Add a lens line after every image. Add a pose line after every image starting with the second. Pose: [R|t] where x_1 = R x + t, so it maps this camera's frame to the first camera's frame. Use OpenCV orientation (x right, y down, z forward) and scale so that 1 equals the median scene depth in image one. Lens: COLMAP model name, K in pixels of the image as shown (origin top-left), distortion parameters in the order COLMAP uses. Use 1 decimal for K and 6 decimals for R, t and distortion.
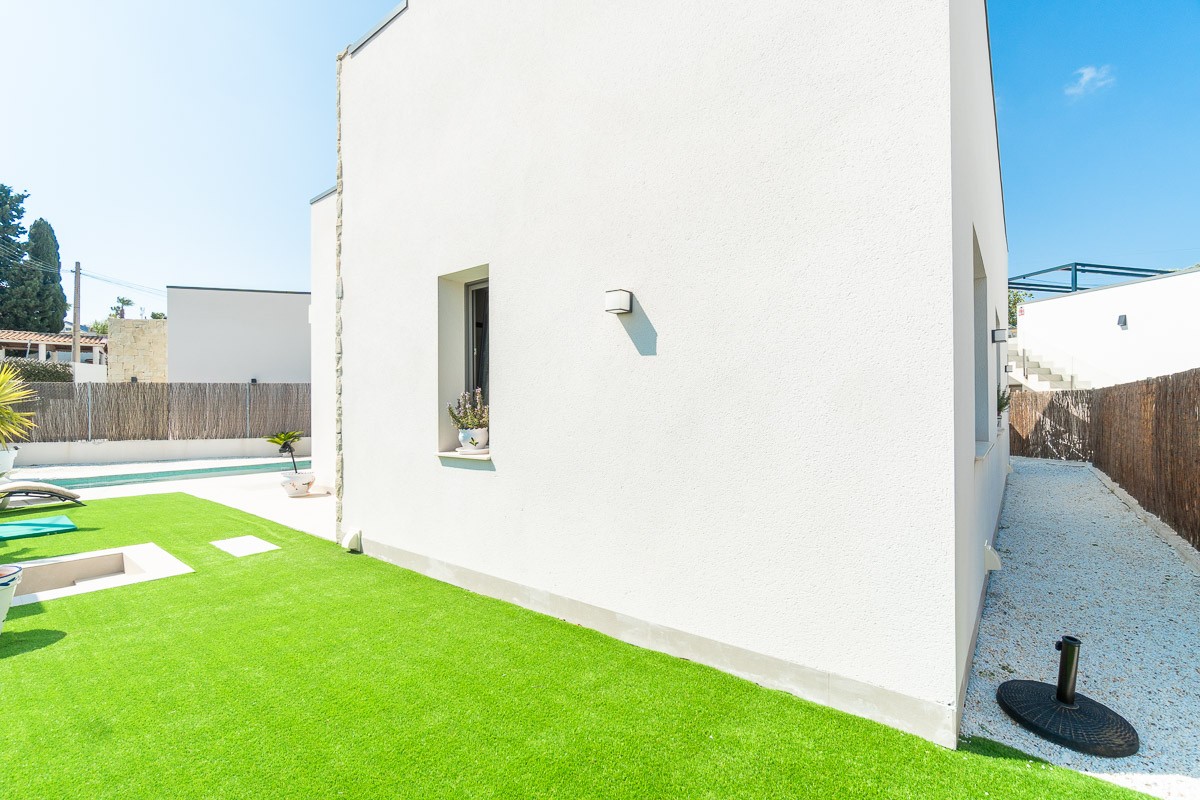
lens RADIAL K [[521.0, 0, 603.9], [0, 521.0, 408.5], [0, 0, 1]] dist [-0.004009, 0.001011]
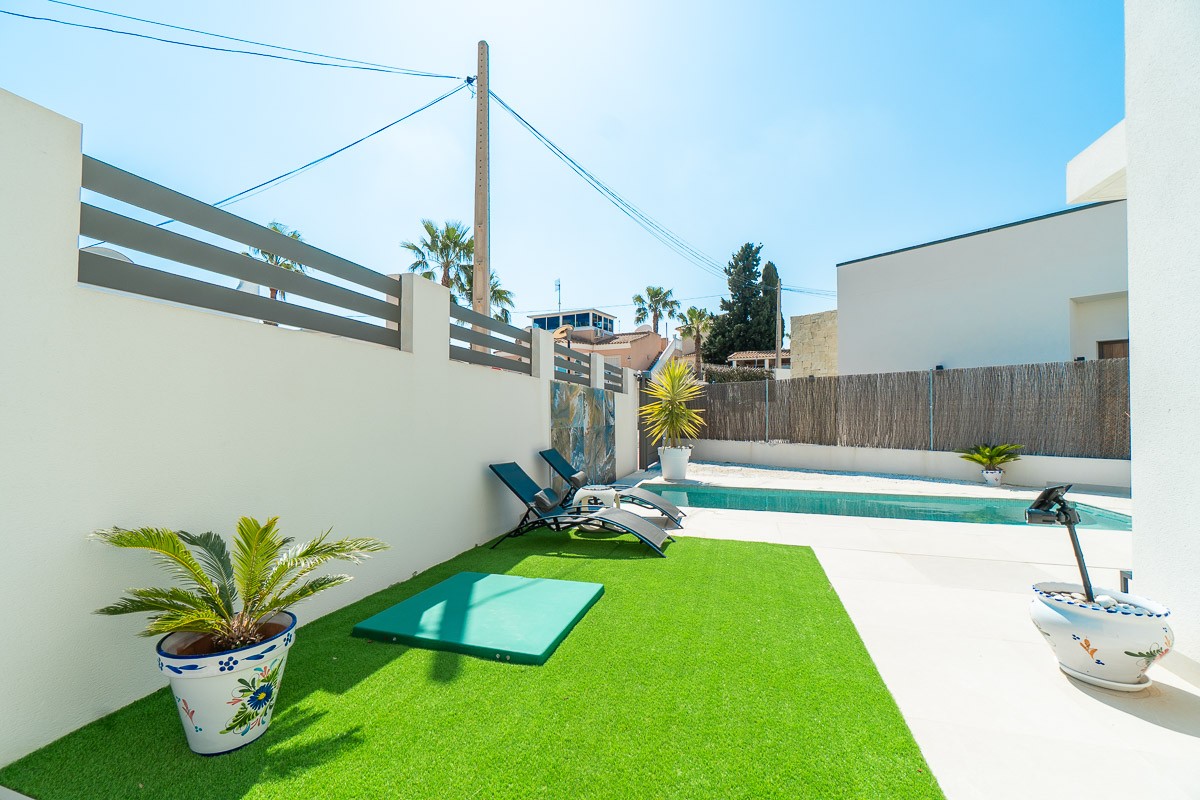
lens RADIAL K [[521.0, 0, 593.6], [0, 521.0, 400.3], [0, 0, 1]] dist [-0.004009, 0.001011]
pose [[0.384423, -0.018033, -0.922981, -0.222012], [-0.008028, 0.999706, -0.022875, 0.010006], [0.923122, 0.016203, 0.384165, 0.324285]]
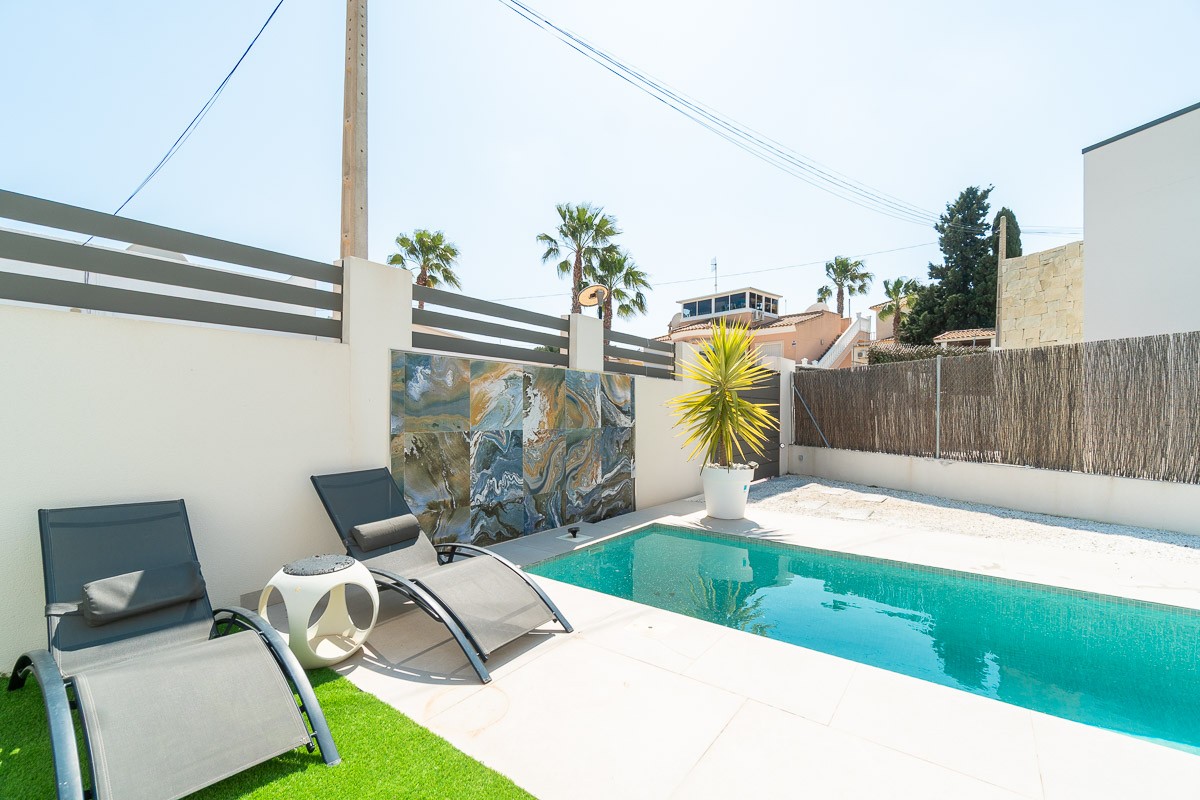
lens RADIAL K [[521.0, 0, 603.1], [0, 521.0, 403.2], [0, 0, 1]] dist [-0.004009, 0.001011]
pose [[0.035768, -0.006328, -0.999340, -0.393937], [-0.013380, 0.999887, -0.006811, 0.009559], [0.999271, 0.013615, 0.035679, 0.565931]]
